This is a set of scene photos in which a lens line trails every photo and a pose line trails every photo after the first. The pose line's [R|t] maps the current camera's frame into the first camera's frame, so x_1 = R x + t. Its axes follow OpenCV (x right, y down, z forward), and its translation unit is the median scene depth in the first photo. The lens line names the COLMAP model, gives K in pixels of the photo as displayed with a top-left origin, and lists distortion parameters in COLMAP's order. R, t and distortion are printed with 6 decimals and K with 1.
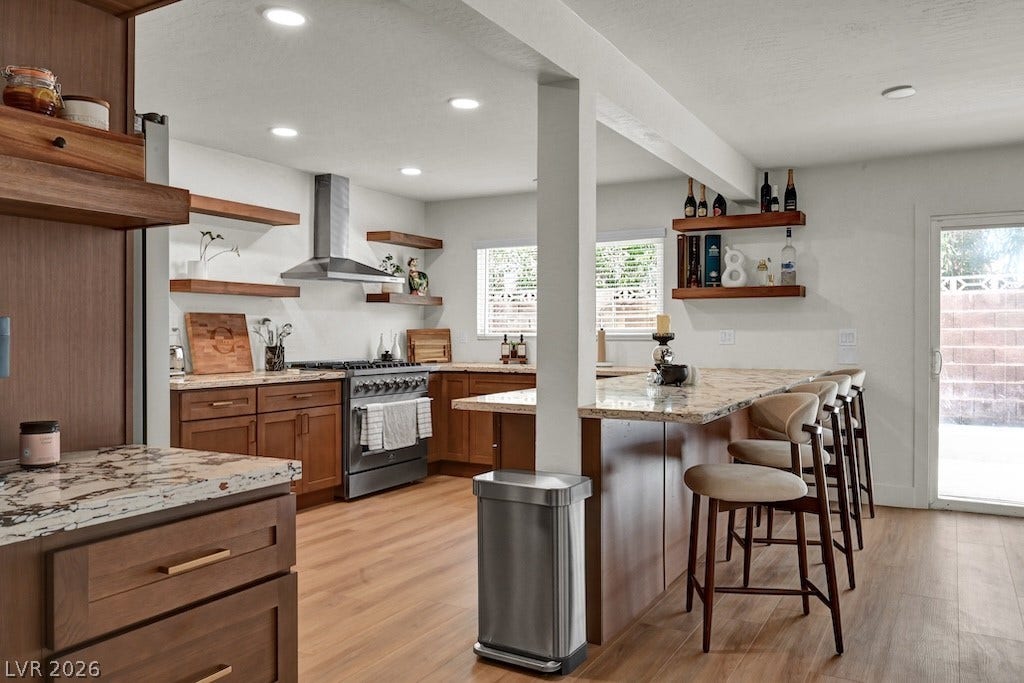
lens RADIAL K [[764.4, 0, 507.0], [0, 764.4, 339.1], [0, 0, 1]] dist [-0.001491, -0.012471]
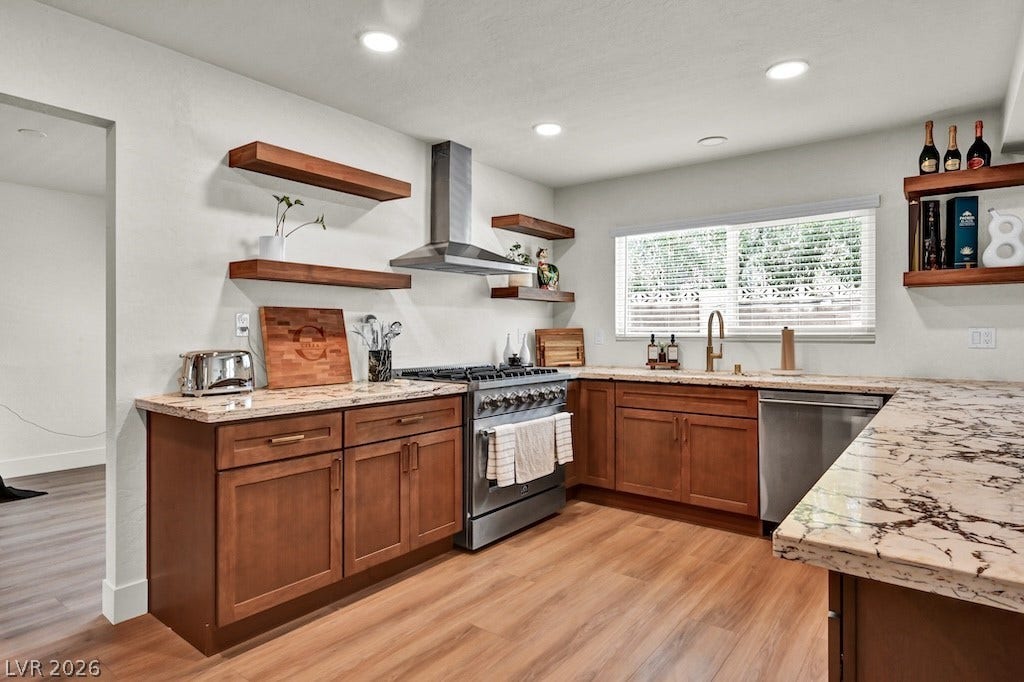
lens RADIAL K [[568.0, 0, 511.2], [0, 568.0, 336.4], [0, 0, 1]] dist [-0.001404, -0.002486]
pose [[0.991232, -0.001385, -0.132123, -0.089370], [0.001111, 0.999997, -0.002141, -0.003455], [0.132125, 0.001976, 0.991231, 0.425371]]
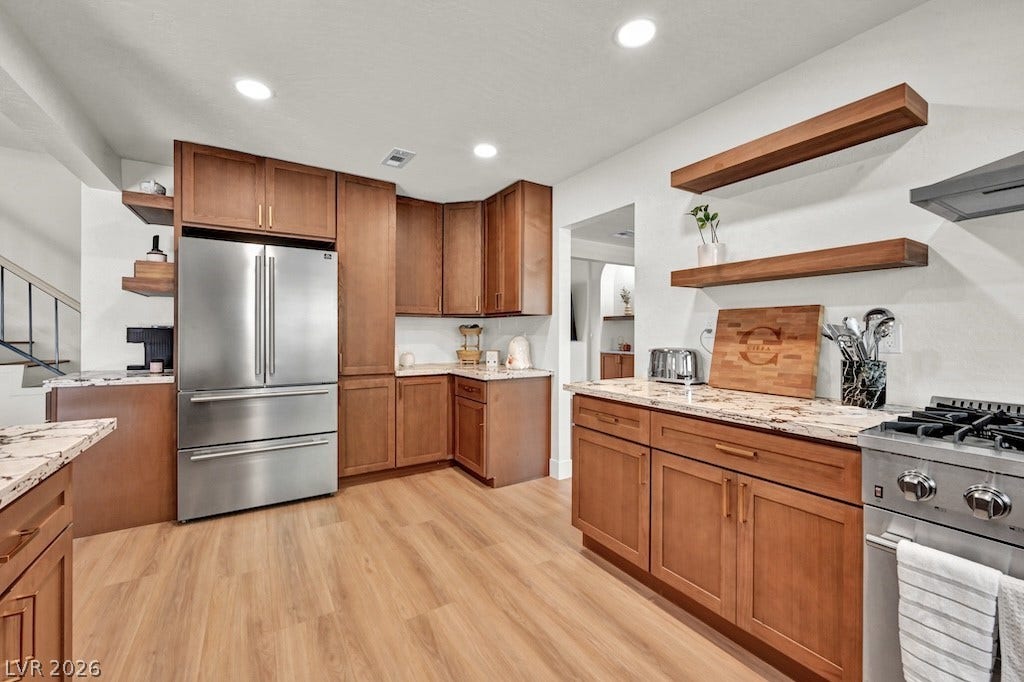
lens RADIAL K [[413.9, 0, 509.0], [0, 413.9, 334.5], [0, 0, 1]] dist [-0.000510, -0.000177]
pose [[-0.466519, 0.000726, -0.884511, 0.067359], [-0.011805, 0.999905, 0.007047, -0.008167], [0.884433, 0.013729, -0.466466, 0.897244]]
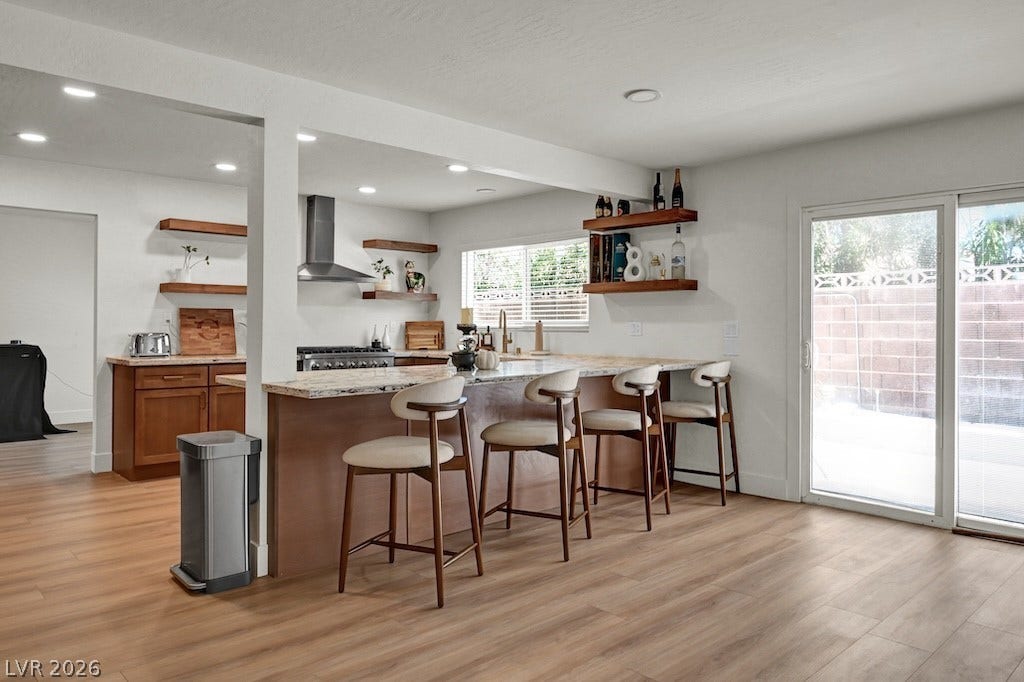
lens RADIAL K [[696.9, 0, 512.9], [0, 696.9, 326.1], [0, 0, 1]] dist [-0.011333, -0.000064]
pose [[0.957515, 0.002629, -0.288371, 0.422461], [-0.005178, 0.999954, -0.008076, 0.002528], [0.288336, 0.009226, 0.957485, 0.021888]]
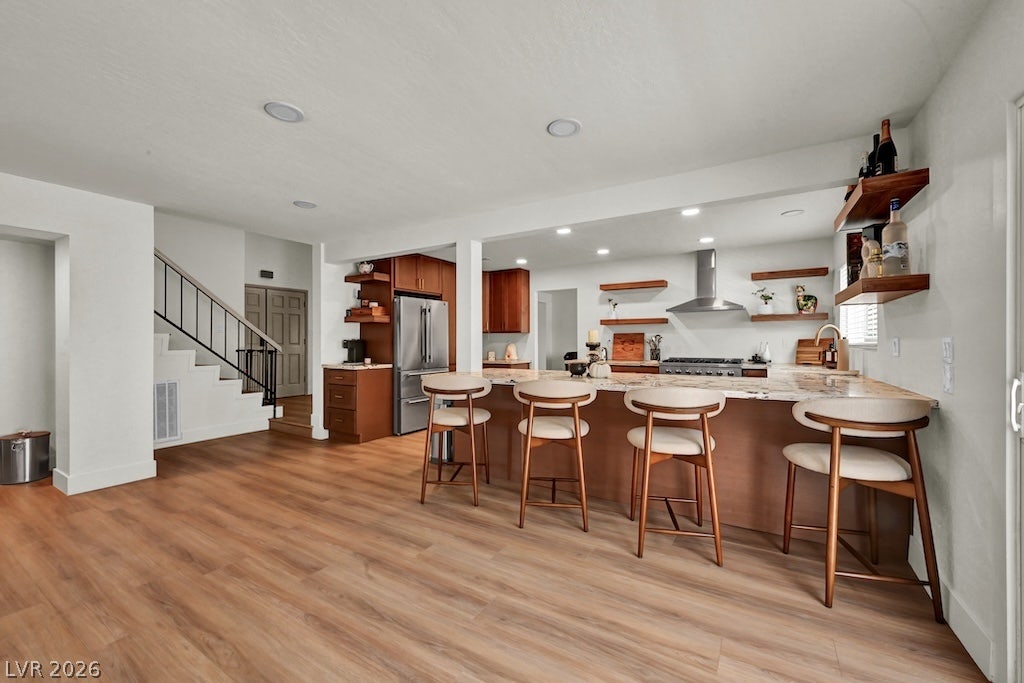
lens RADIAL K [[413.9, 0, 509.0], [0, 413.9, 343.7], [0, 0, 1]] dist [-0.000510, -0.000177]
pose [[-0.026681, 0.003882, -0.999636, 0.765654], [-0.007045, 0.999967, 0.004071, -0.005423], [0.999619, 0.007151, -0.026653, 0.635697]]
